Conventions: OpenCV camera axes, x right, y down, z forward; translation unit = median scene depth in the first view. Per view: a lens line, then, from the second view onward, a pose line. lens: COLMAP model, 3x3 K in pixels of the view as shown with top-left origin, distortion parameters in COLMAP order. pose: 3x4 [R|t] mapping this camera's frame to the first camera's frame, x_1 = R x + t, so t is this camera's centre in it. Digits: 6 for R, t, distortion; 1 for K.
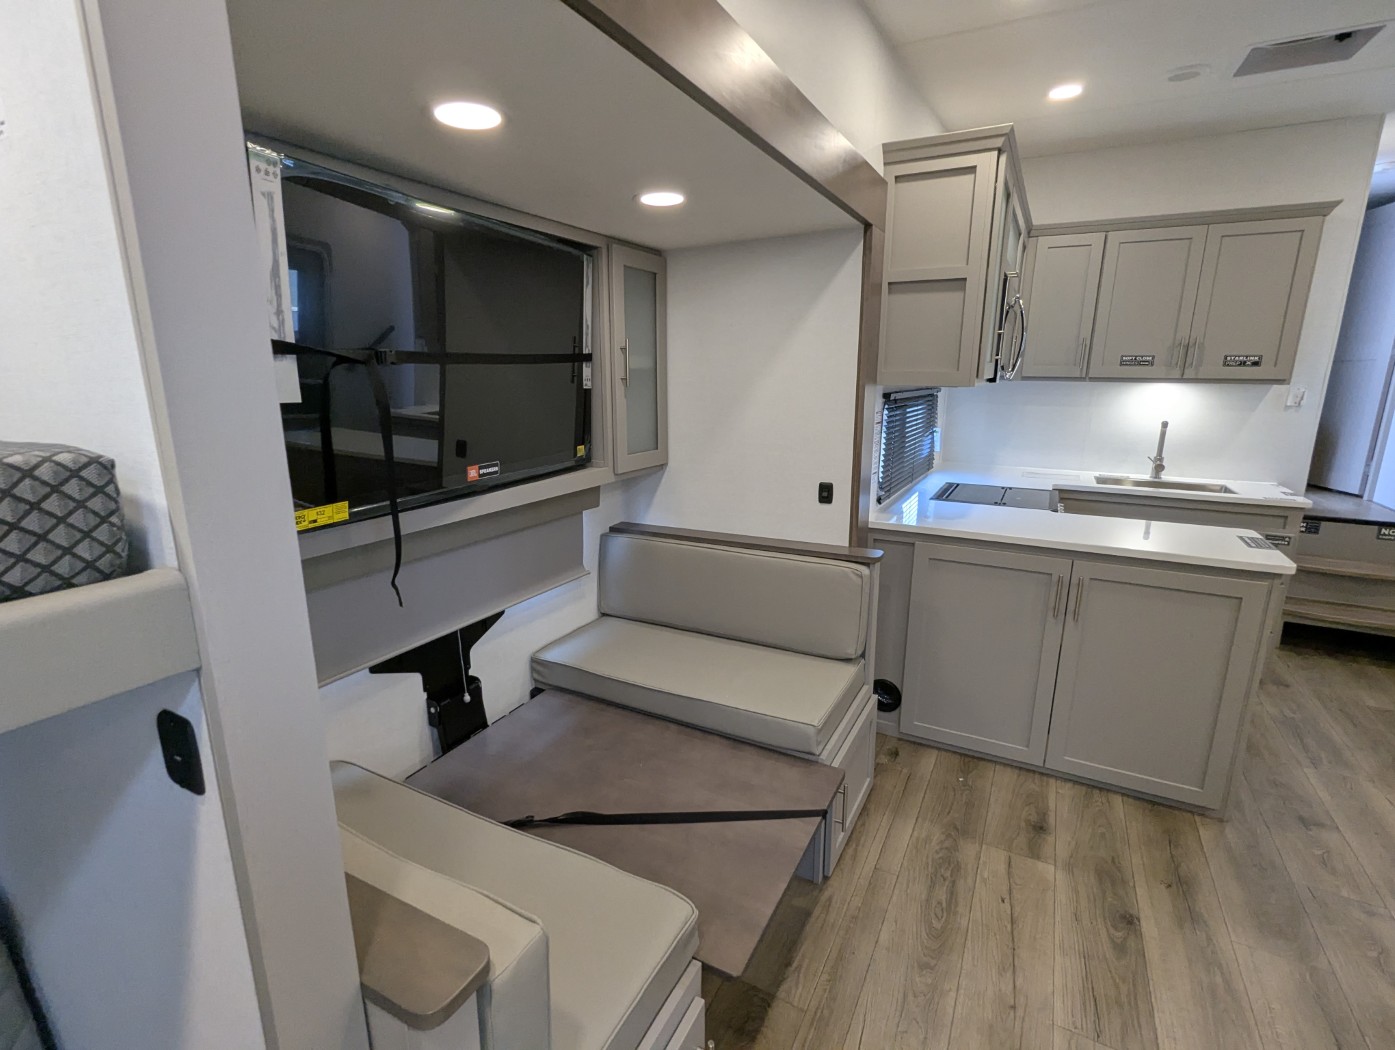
lens RADIAL K [[665.4, 0, 695.8], [0, 665.4, 523.8], [0, 0, 1]] dist [-0.002537, 0.002734]
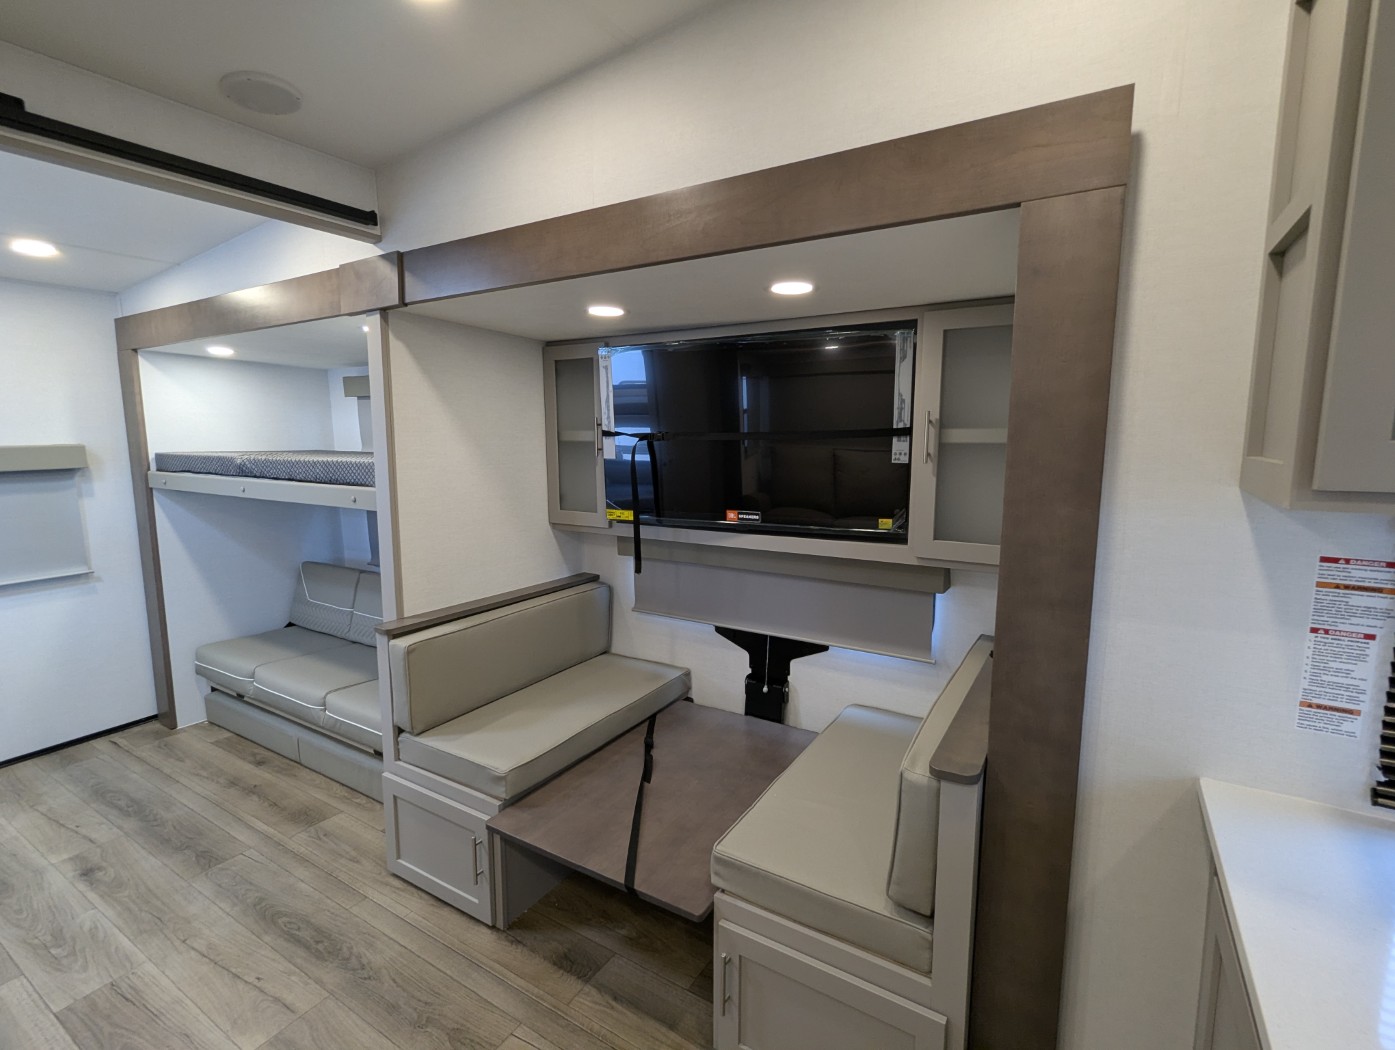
lens RADIAL K [[665.4, 0, 695.7], [0, 665.4, 526.0], [0, 0, 1]] dist [-0.002537, 0.002734]
pose [[-0.065066, 0.136858, -0.988451, 0.798730], [-0.222501, 0.963623, 0.148067, -0.185367], [0.972759, 0.229566, -0.032248, 0.736492]]
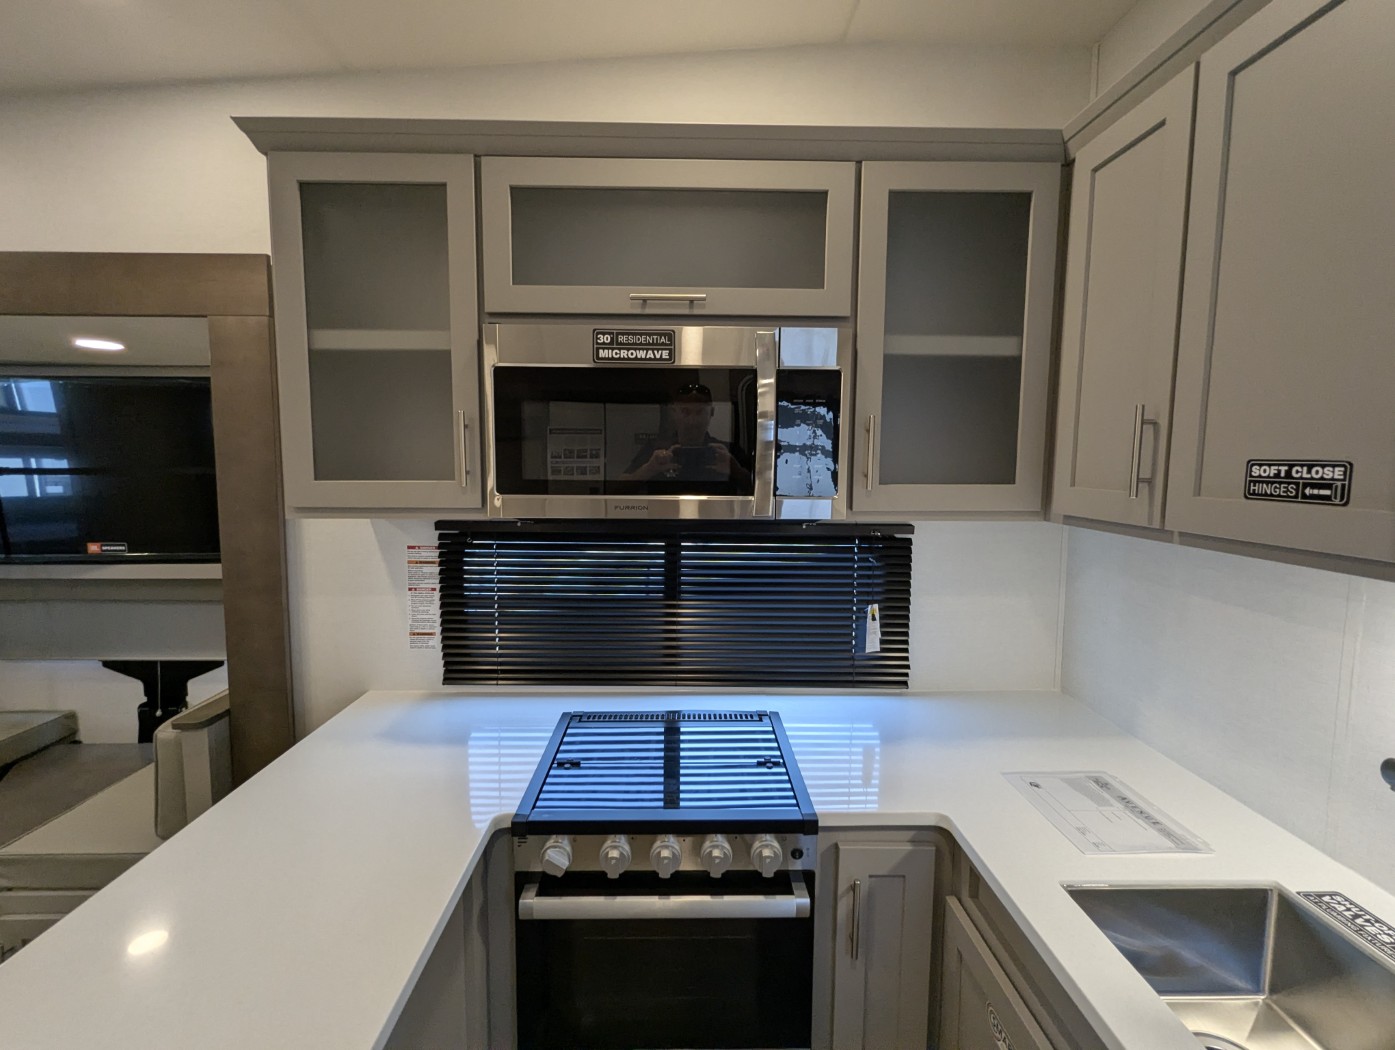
lens RADIAL K [[665.4, 0, 698.8], [0, 665.4, 525.3], [0, 0, 1]] dist [-0.002537, 0.002734]
pose [[0.488928, 0.082917, -0.868375, 1.173831], [-0.201233, 0.979344, -0.019789, -0.271452], [0.848796, 0.184421, 0.495514, 1.045210]]
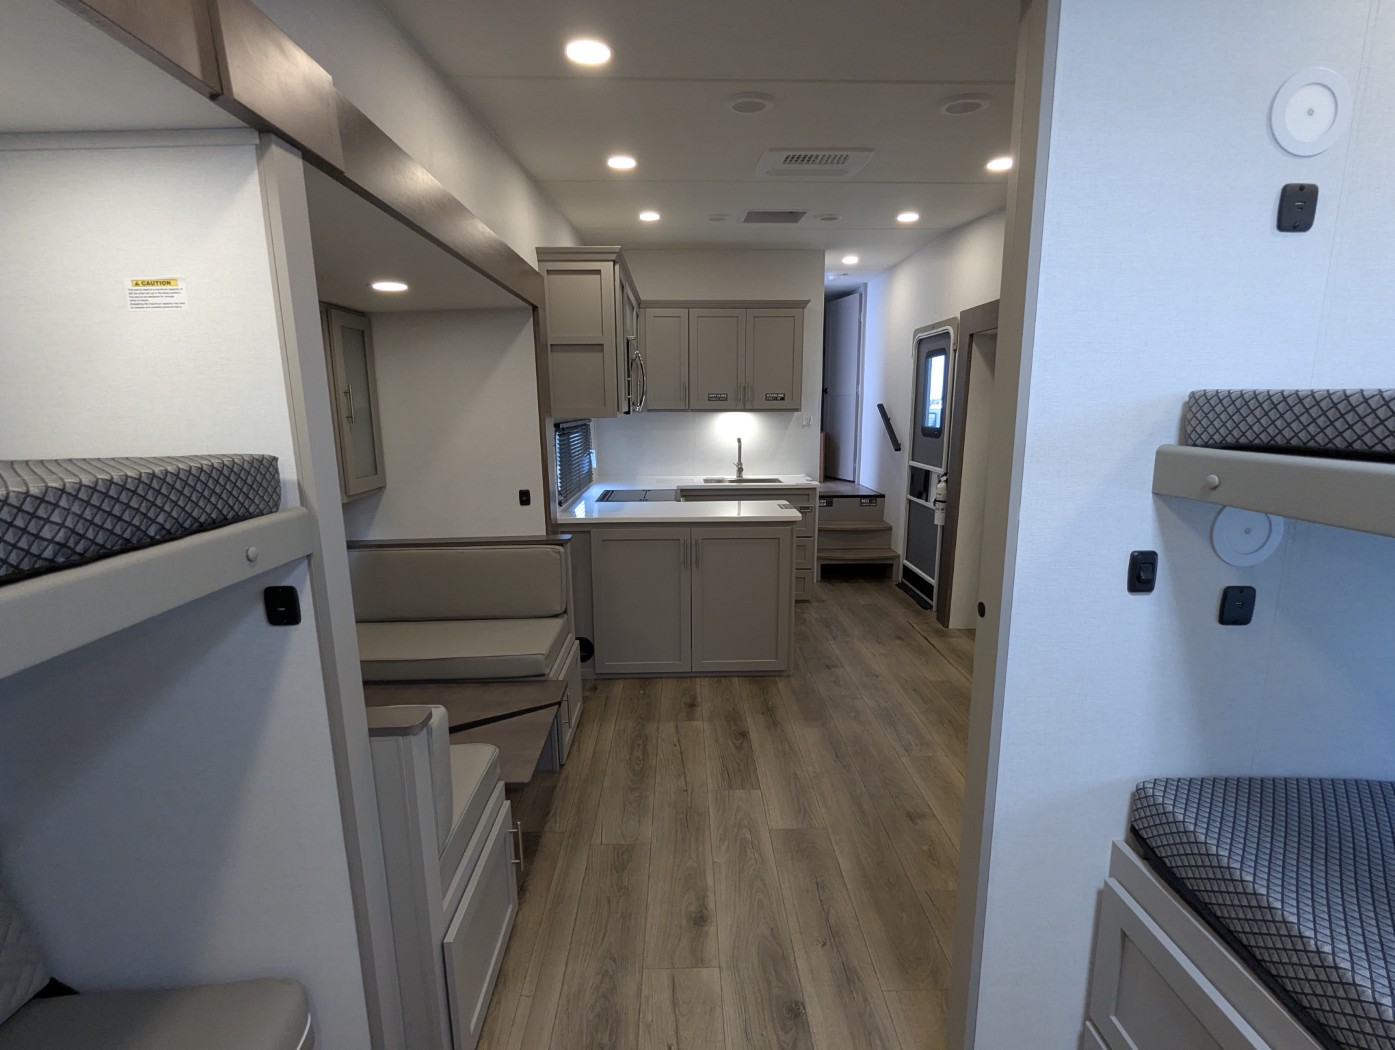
lens RADIAL K [[665.4, 0, 696.2], [0, 665.4, 521.2], [0, 0, 1]] dist [-0.002537, 0.002734]
pose [[0.870386, -0.097026, 0.482715, -0.157446], [0.121765, 0.992356, -0.020091, 0.070510], [-0.477075, 0.076265, 0.875547, -0.343890]]
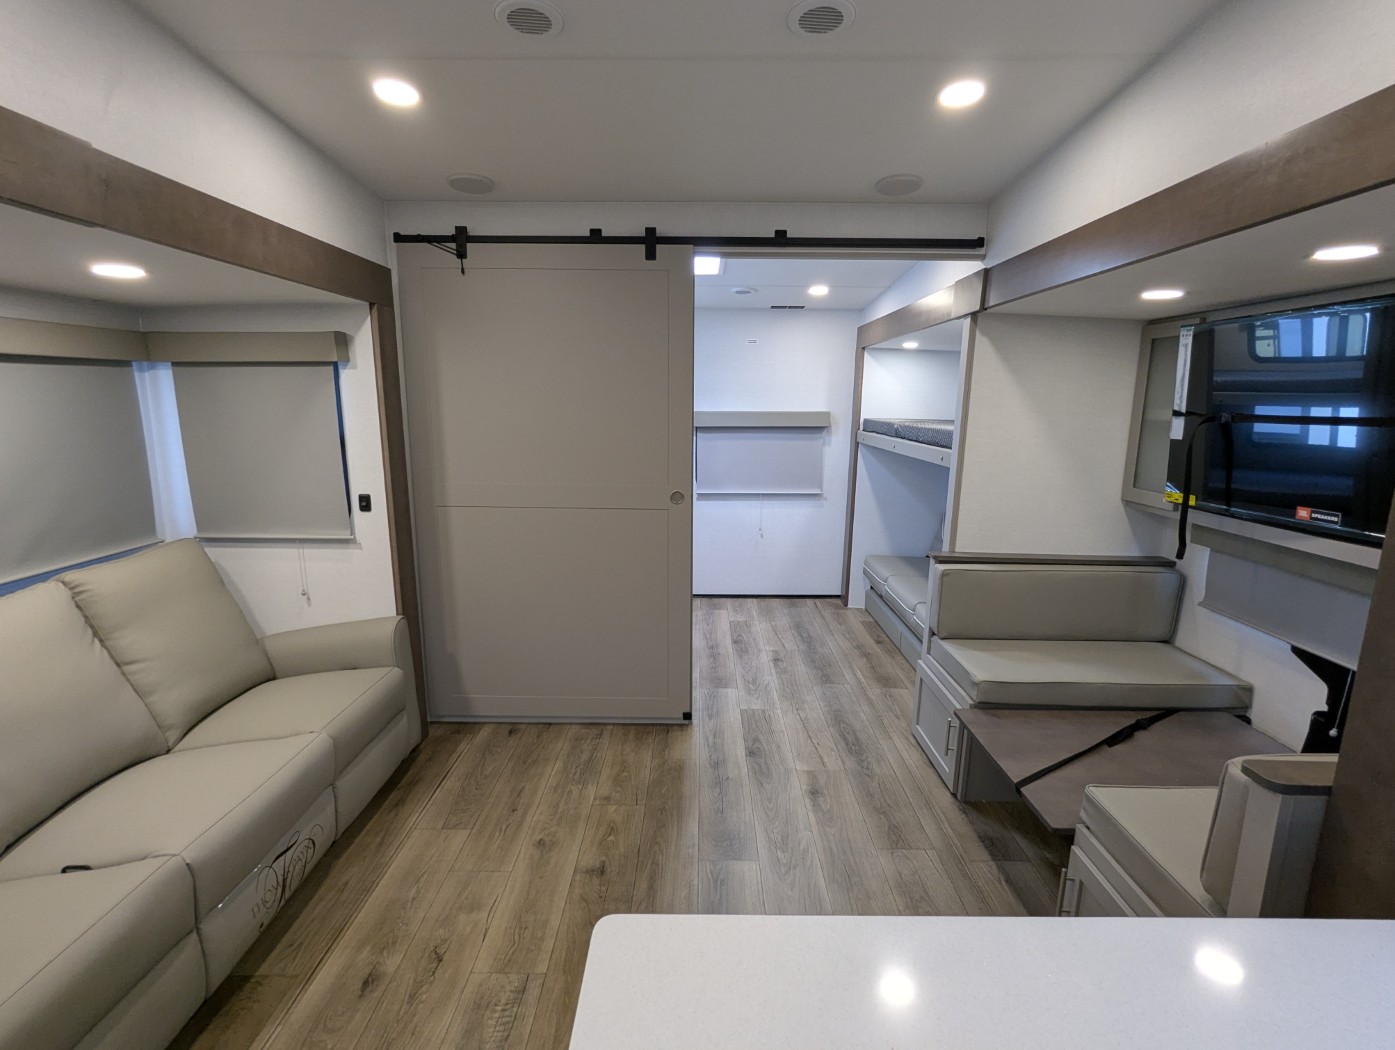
lens RADIAL K [[665.4, 0, 692.7], [0, 665.4, 533.2], [0, 0, 1]] dist [-0.002537, 0.002734]
pose [[-0.887970, 0.078386, -0.453172, 0.900619], [-0.116206, 0.915152, 0.385997, -0.284585], [0.444978, 0.395415, -0.803518, 1.114944]]
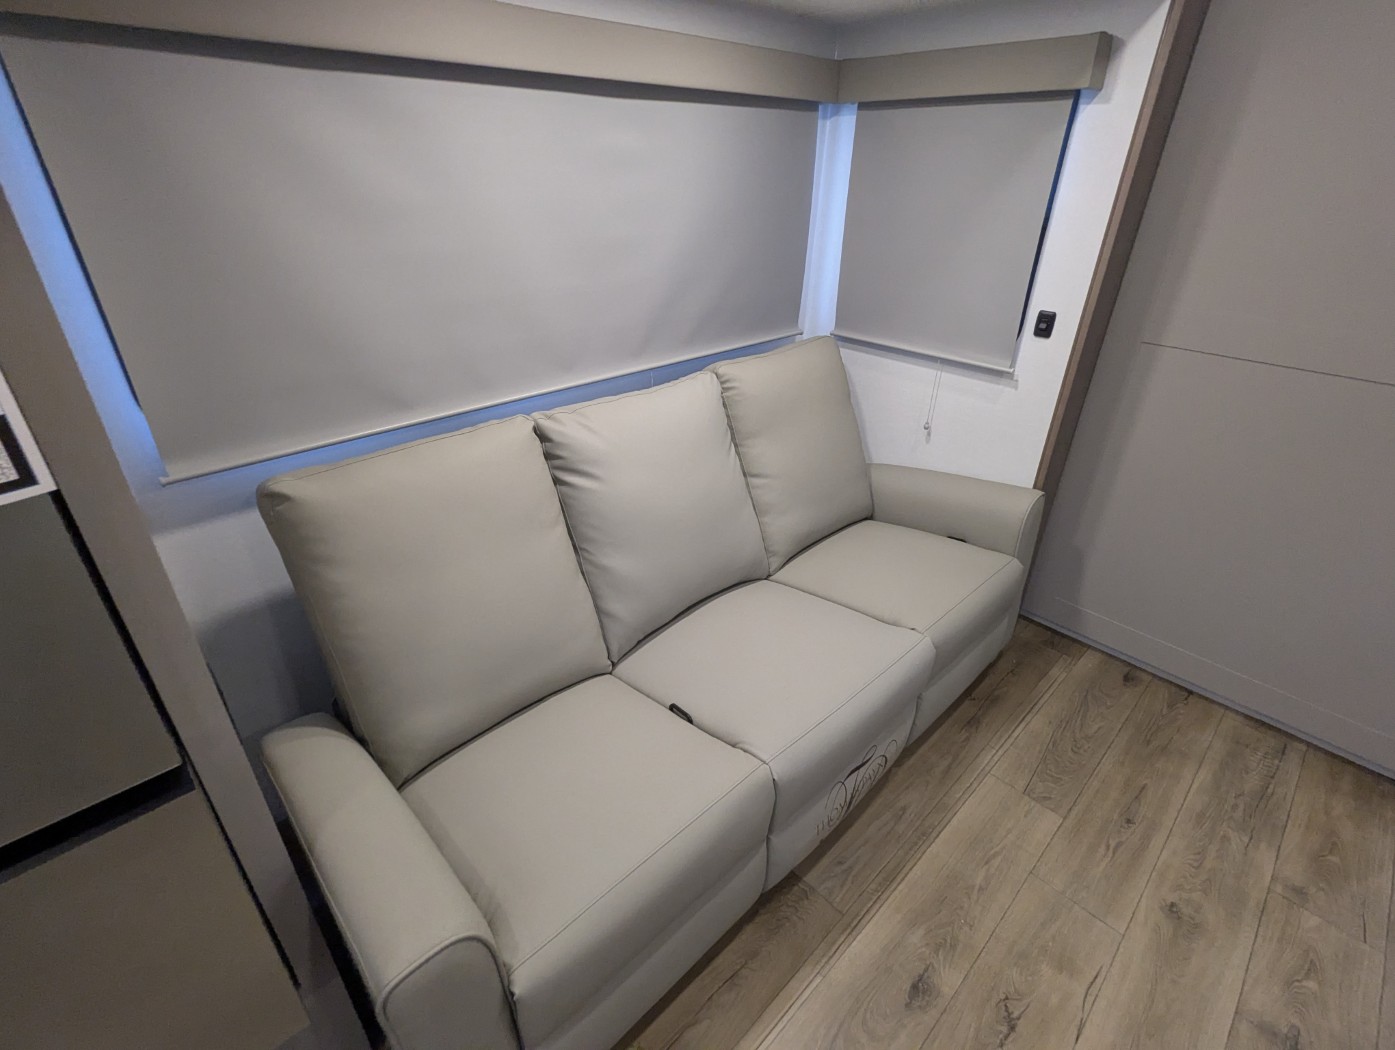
lens RADIAL K [[665.4, 0, 704.4], [0, 665.4, 523.2], [0, 0, 1]] dist [-0.002537, 0.002734]
pose [[-0.952883, -0.169164, 0.251790, 1.033565], [0.040937, 0.750752, 0.659315, -0.180392], [-0.300564, 0.638557, -0.708453, 0.736709]]
